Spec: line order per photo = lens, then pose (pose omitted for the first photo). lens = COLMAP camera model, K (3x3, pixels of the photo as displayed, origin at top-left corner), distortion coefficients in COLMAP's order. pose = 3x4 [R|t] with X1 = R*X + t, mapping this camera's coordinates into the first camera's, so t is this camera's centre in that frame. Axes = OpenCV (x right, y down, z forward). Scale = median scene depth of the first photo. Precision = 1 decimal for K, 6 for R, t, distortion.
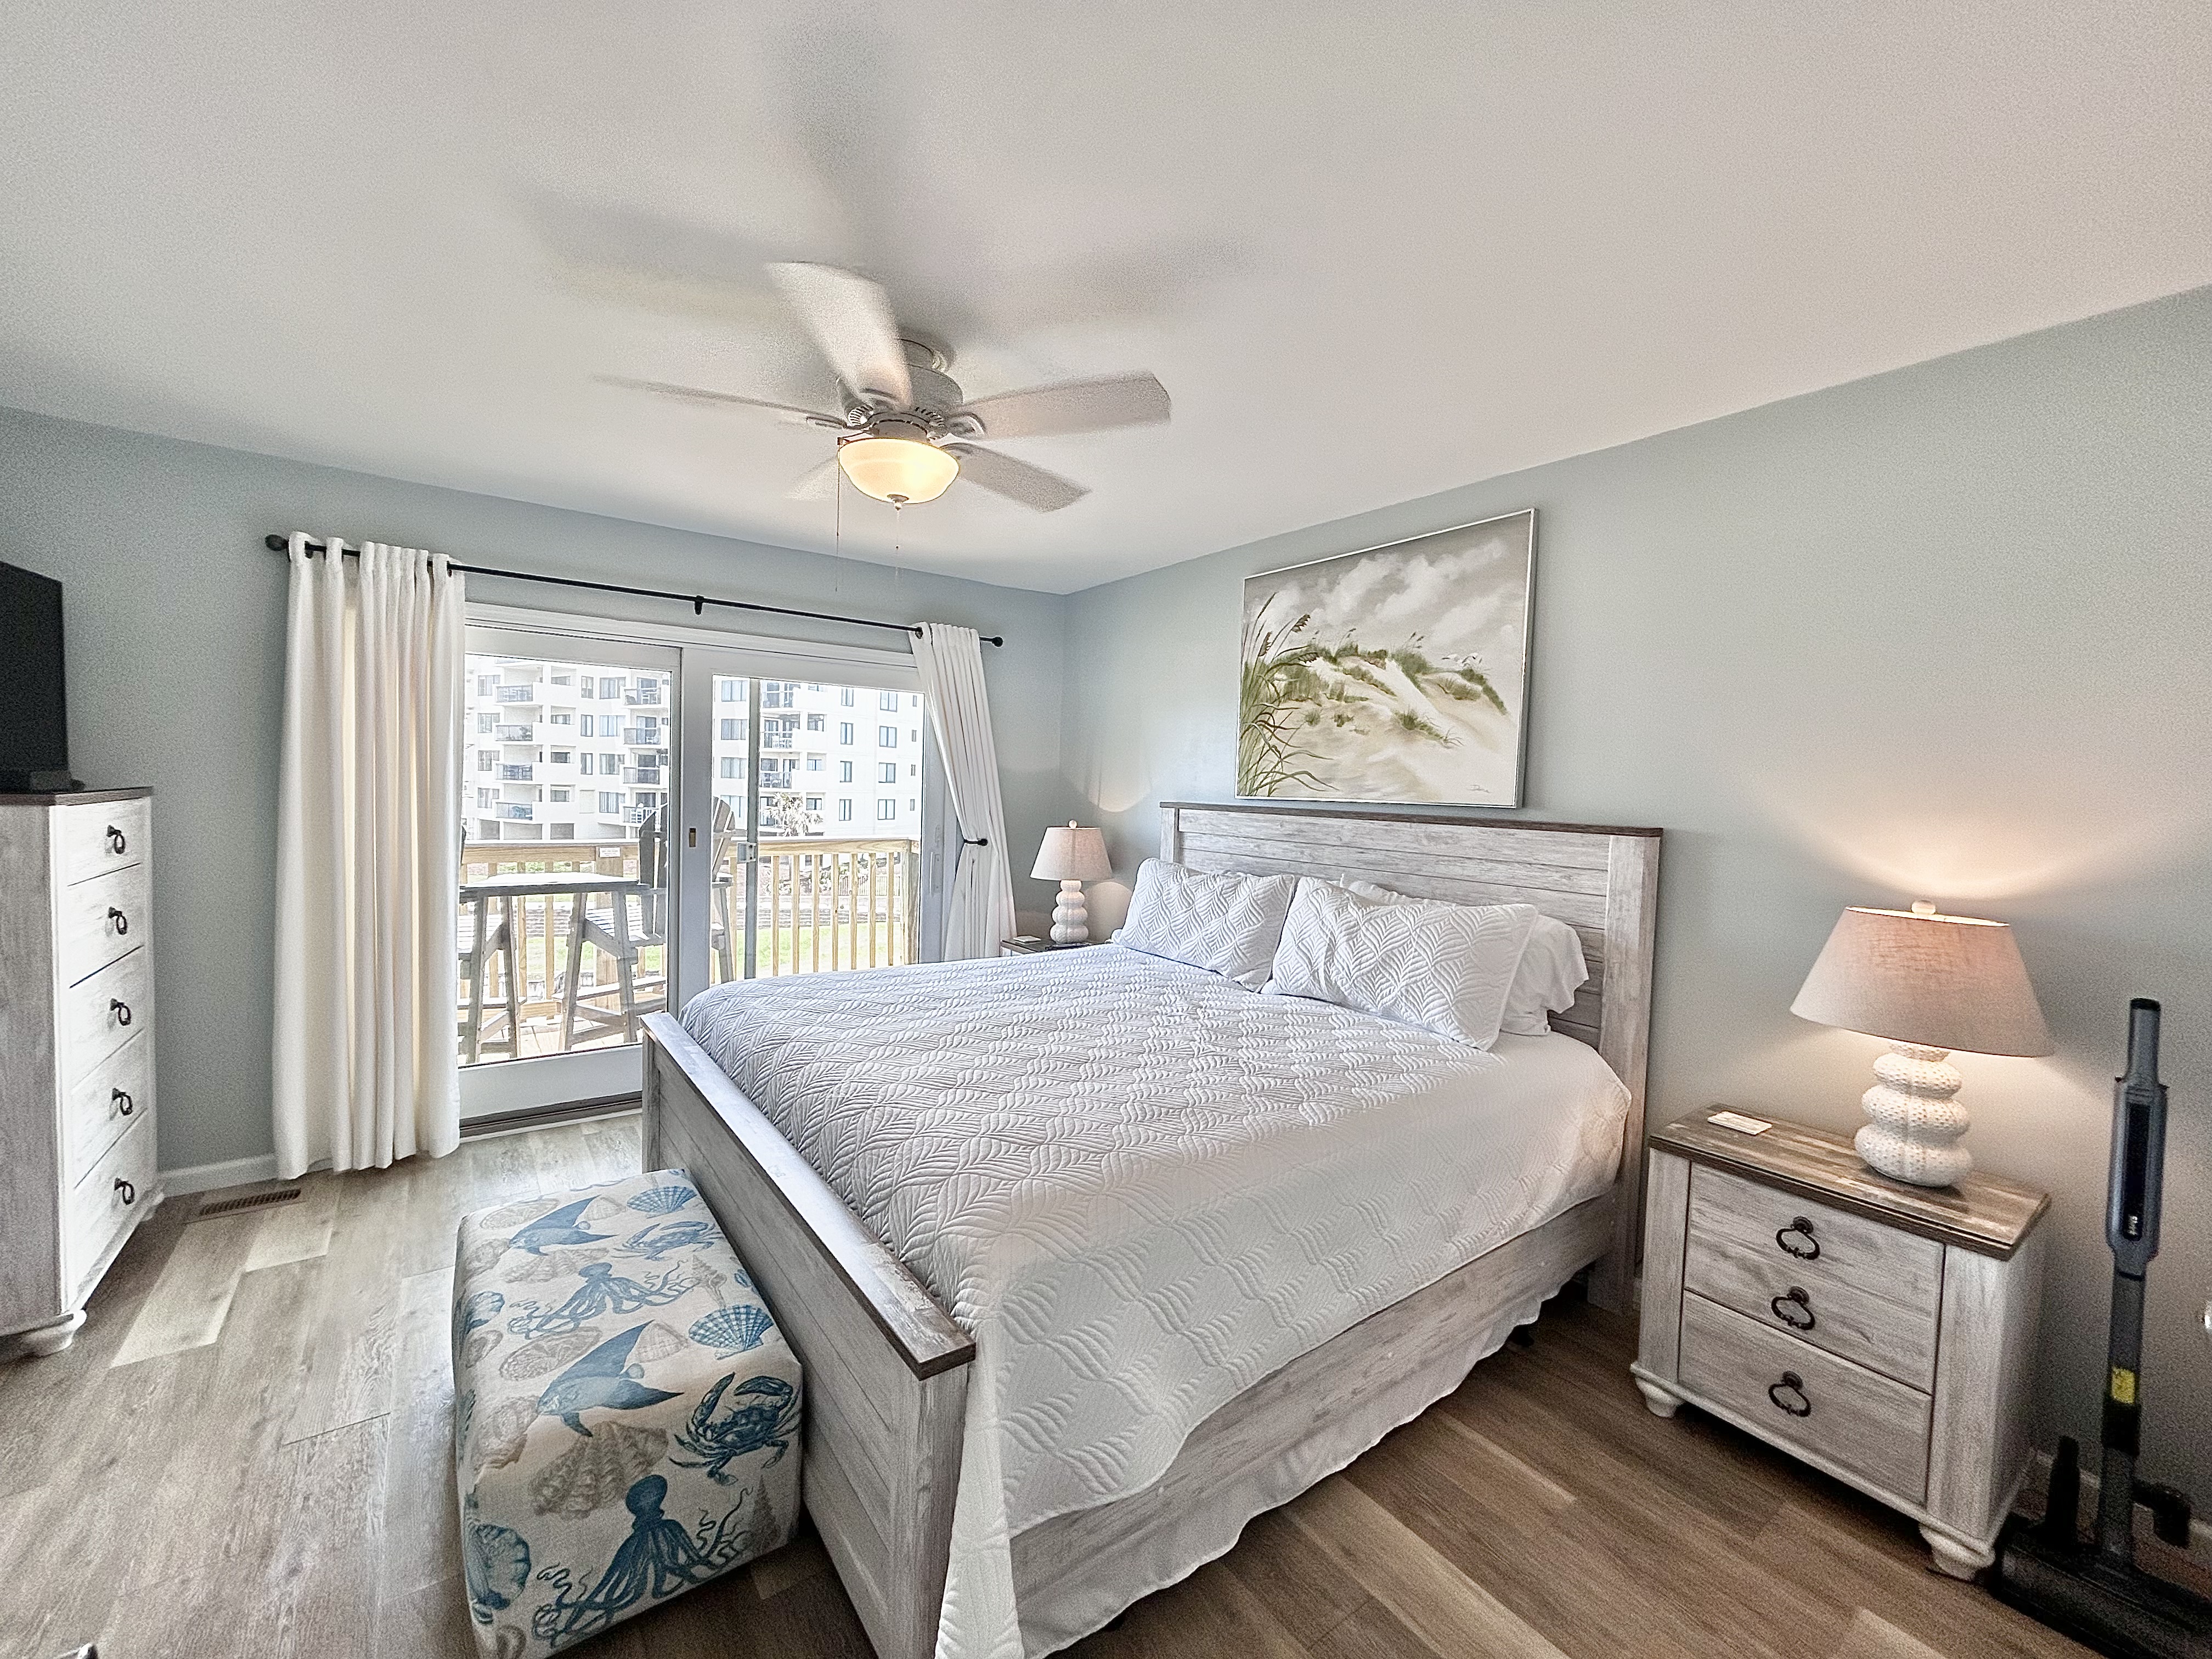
lens RADIAL K [[898.9, 0, 1096.5], [0, 898.9, 821.0], [0, 0, 1]] dist [-0.000028, 0.000201]
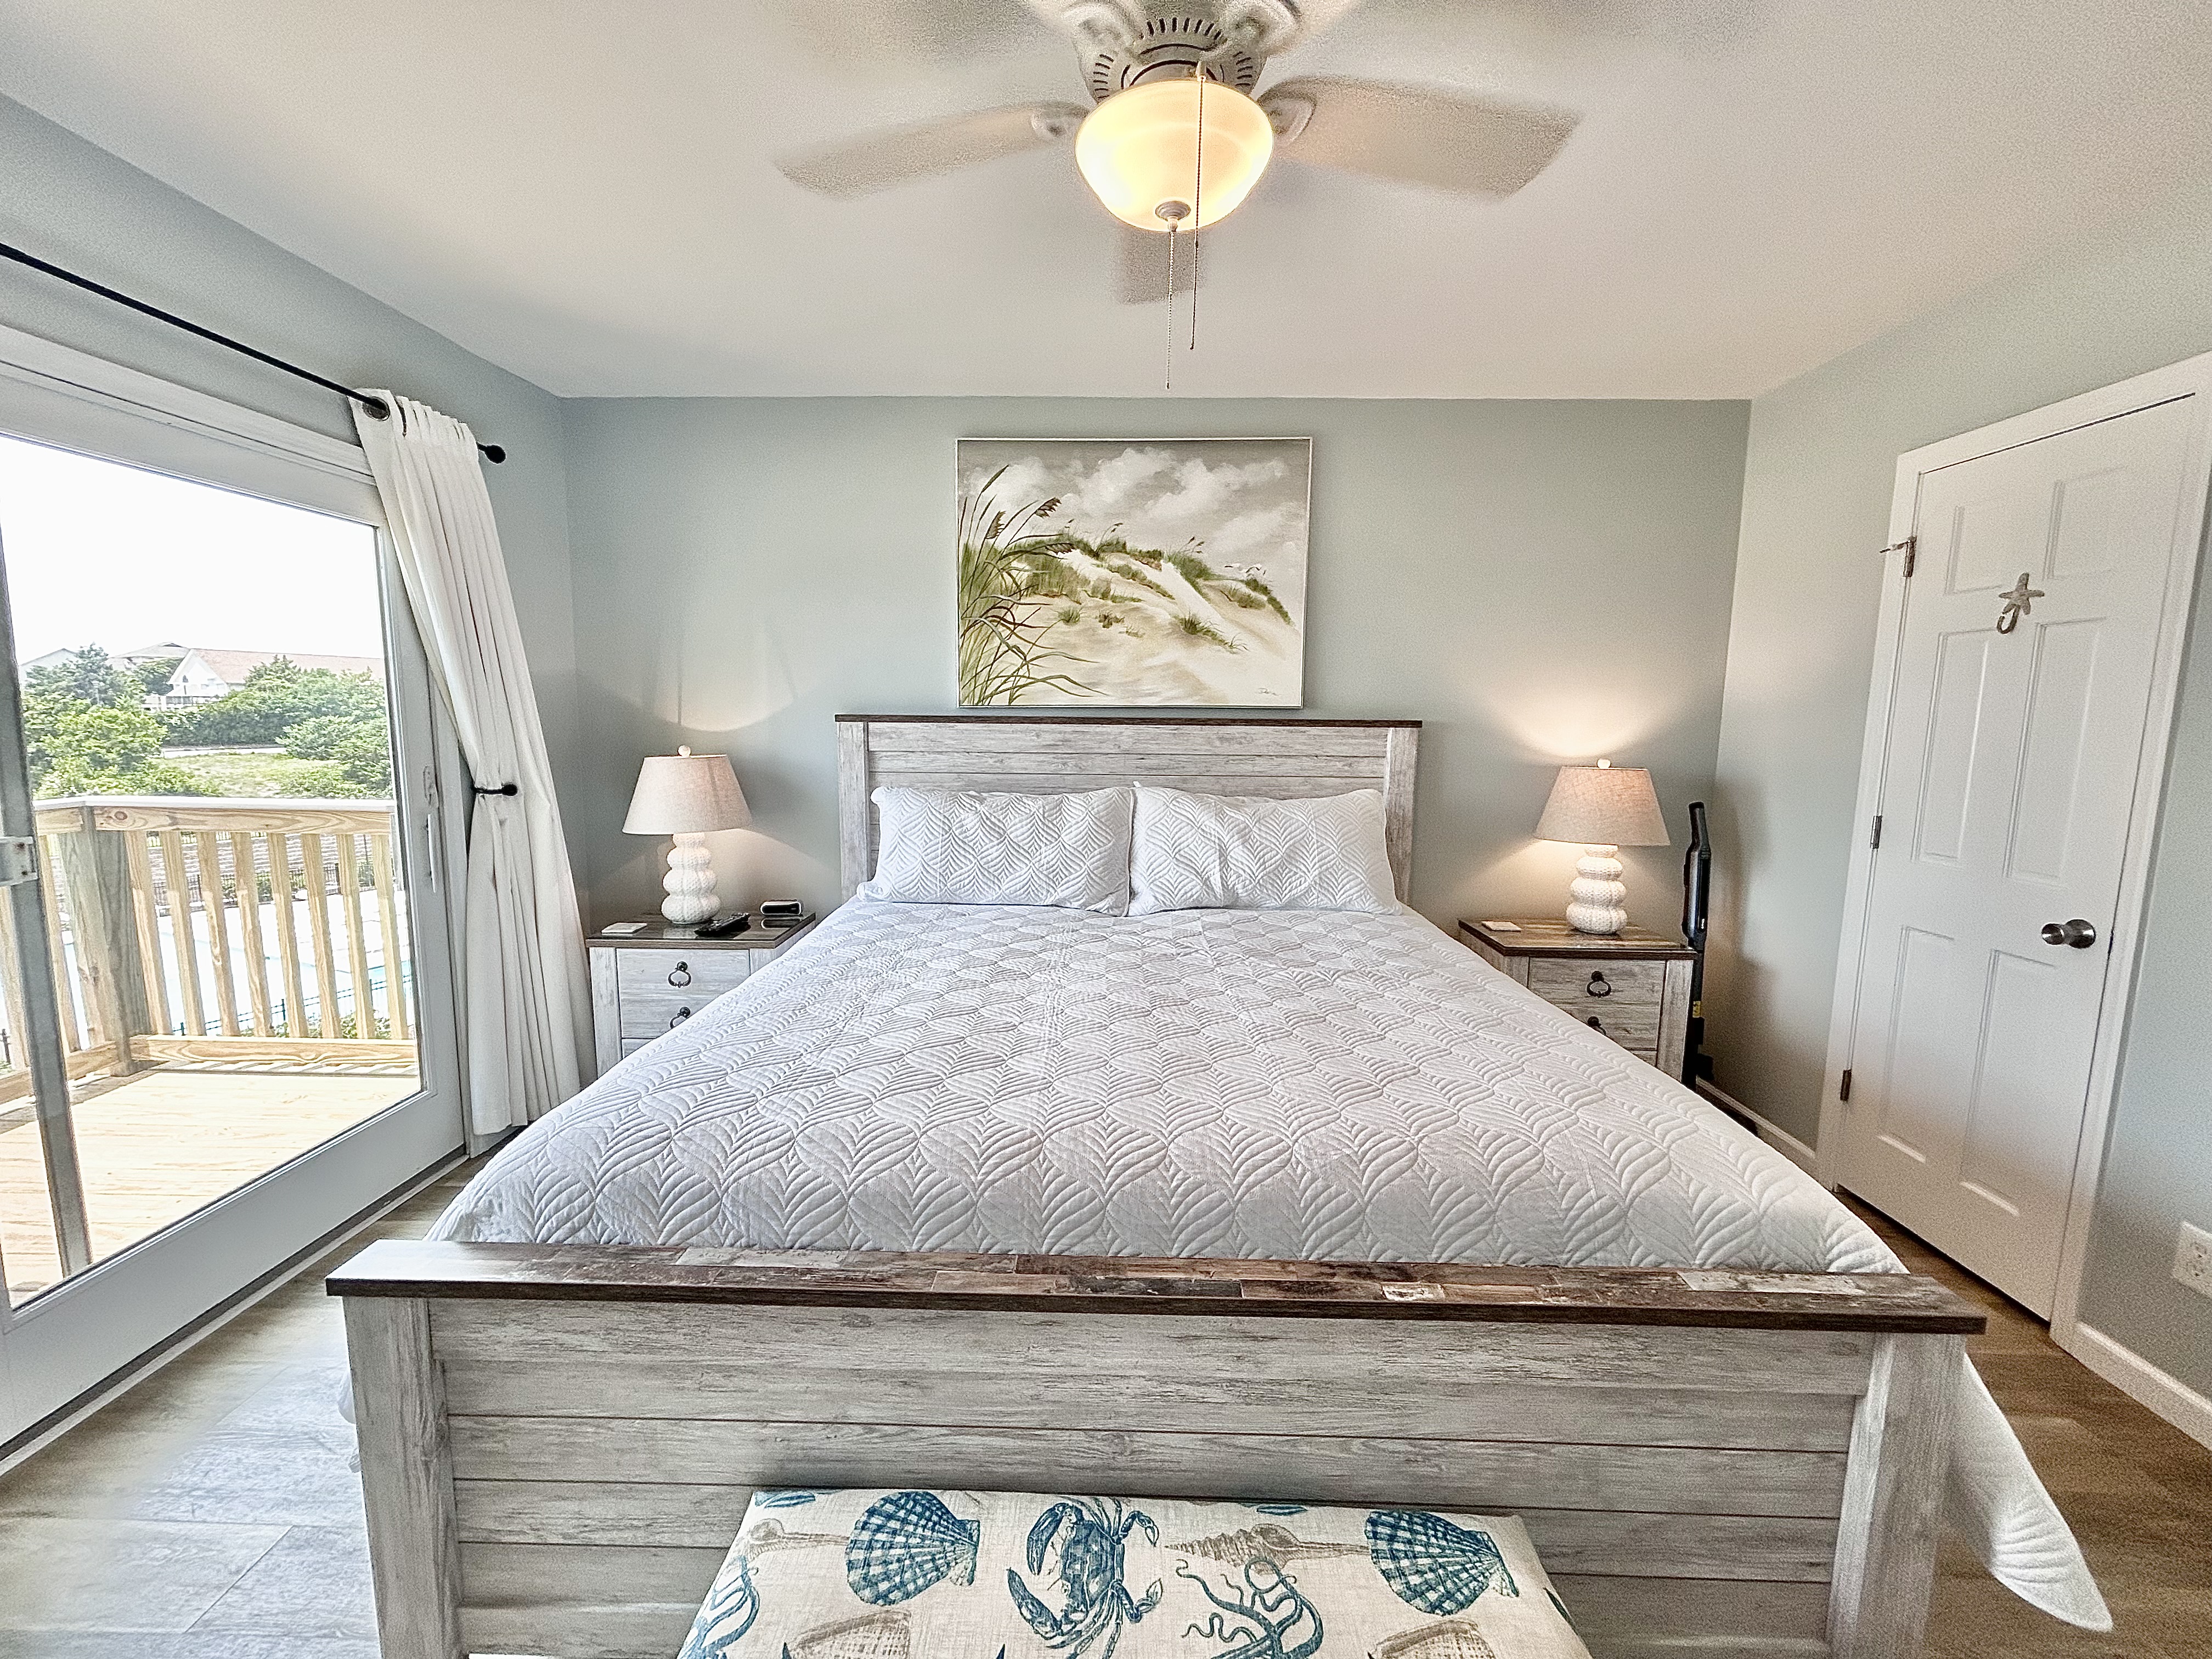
lens RADIAL K [[889.5, 0, 1106.0], [0, 889.5, 829.5], [0, 0, 1]] dist [-0.001761, -0.000318]
pose [[0.610136, -0.126916, 0.782065, -0.492885], [0.040954, 0.990819, 0.128843, -0.015011], [-0.791238, -0.046583, 0.609732, 0.421189]]
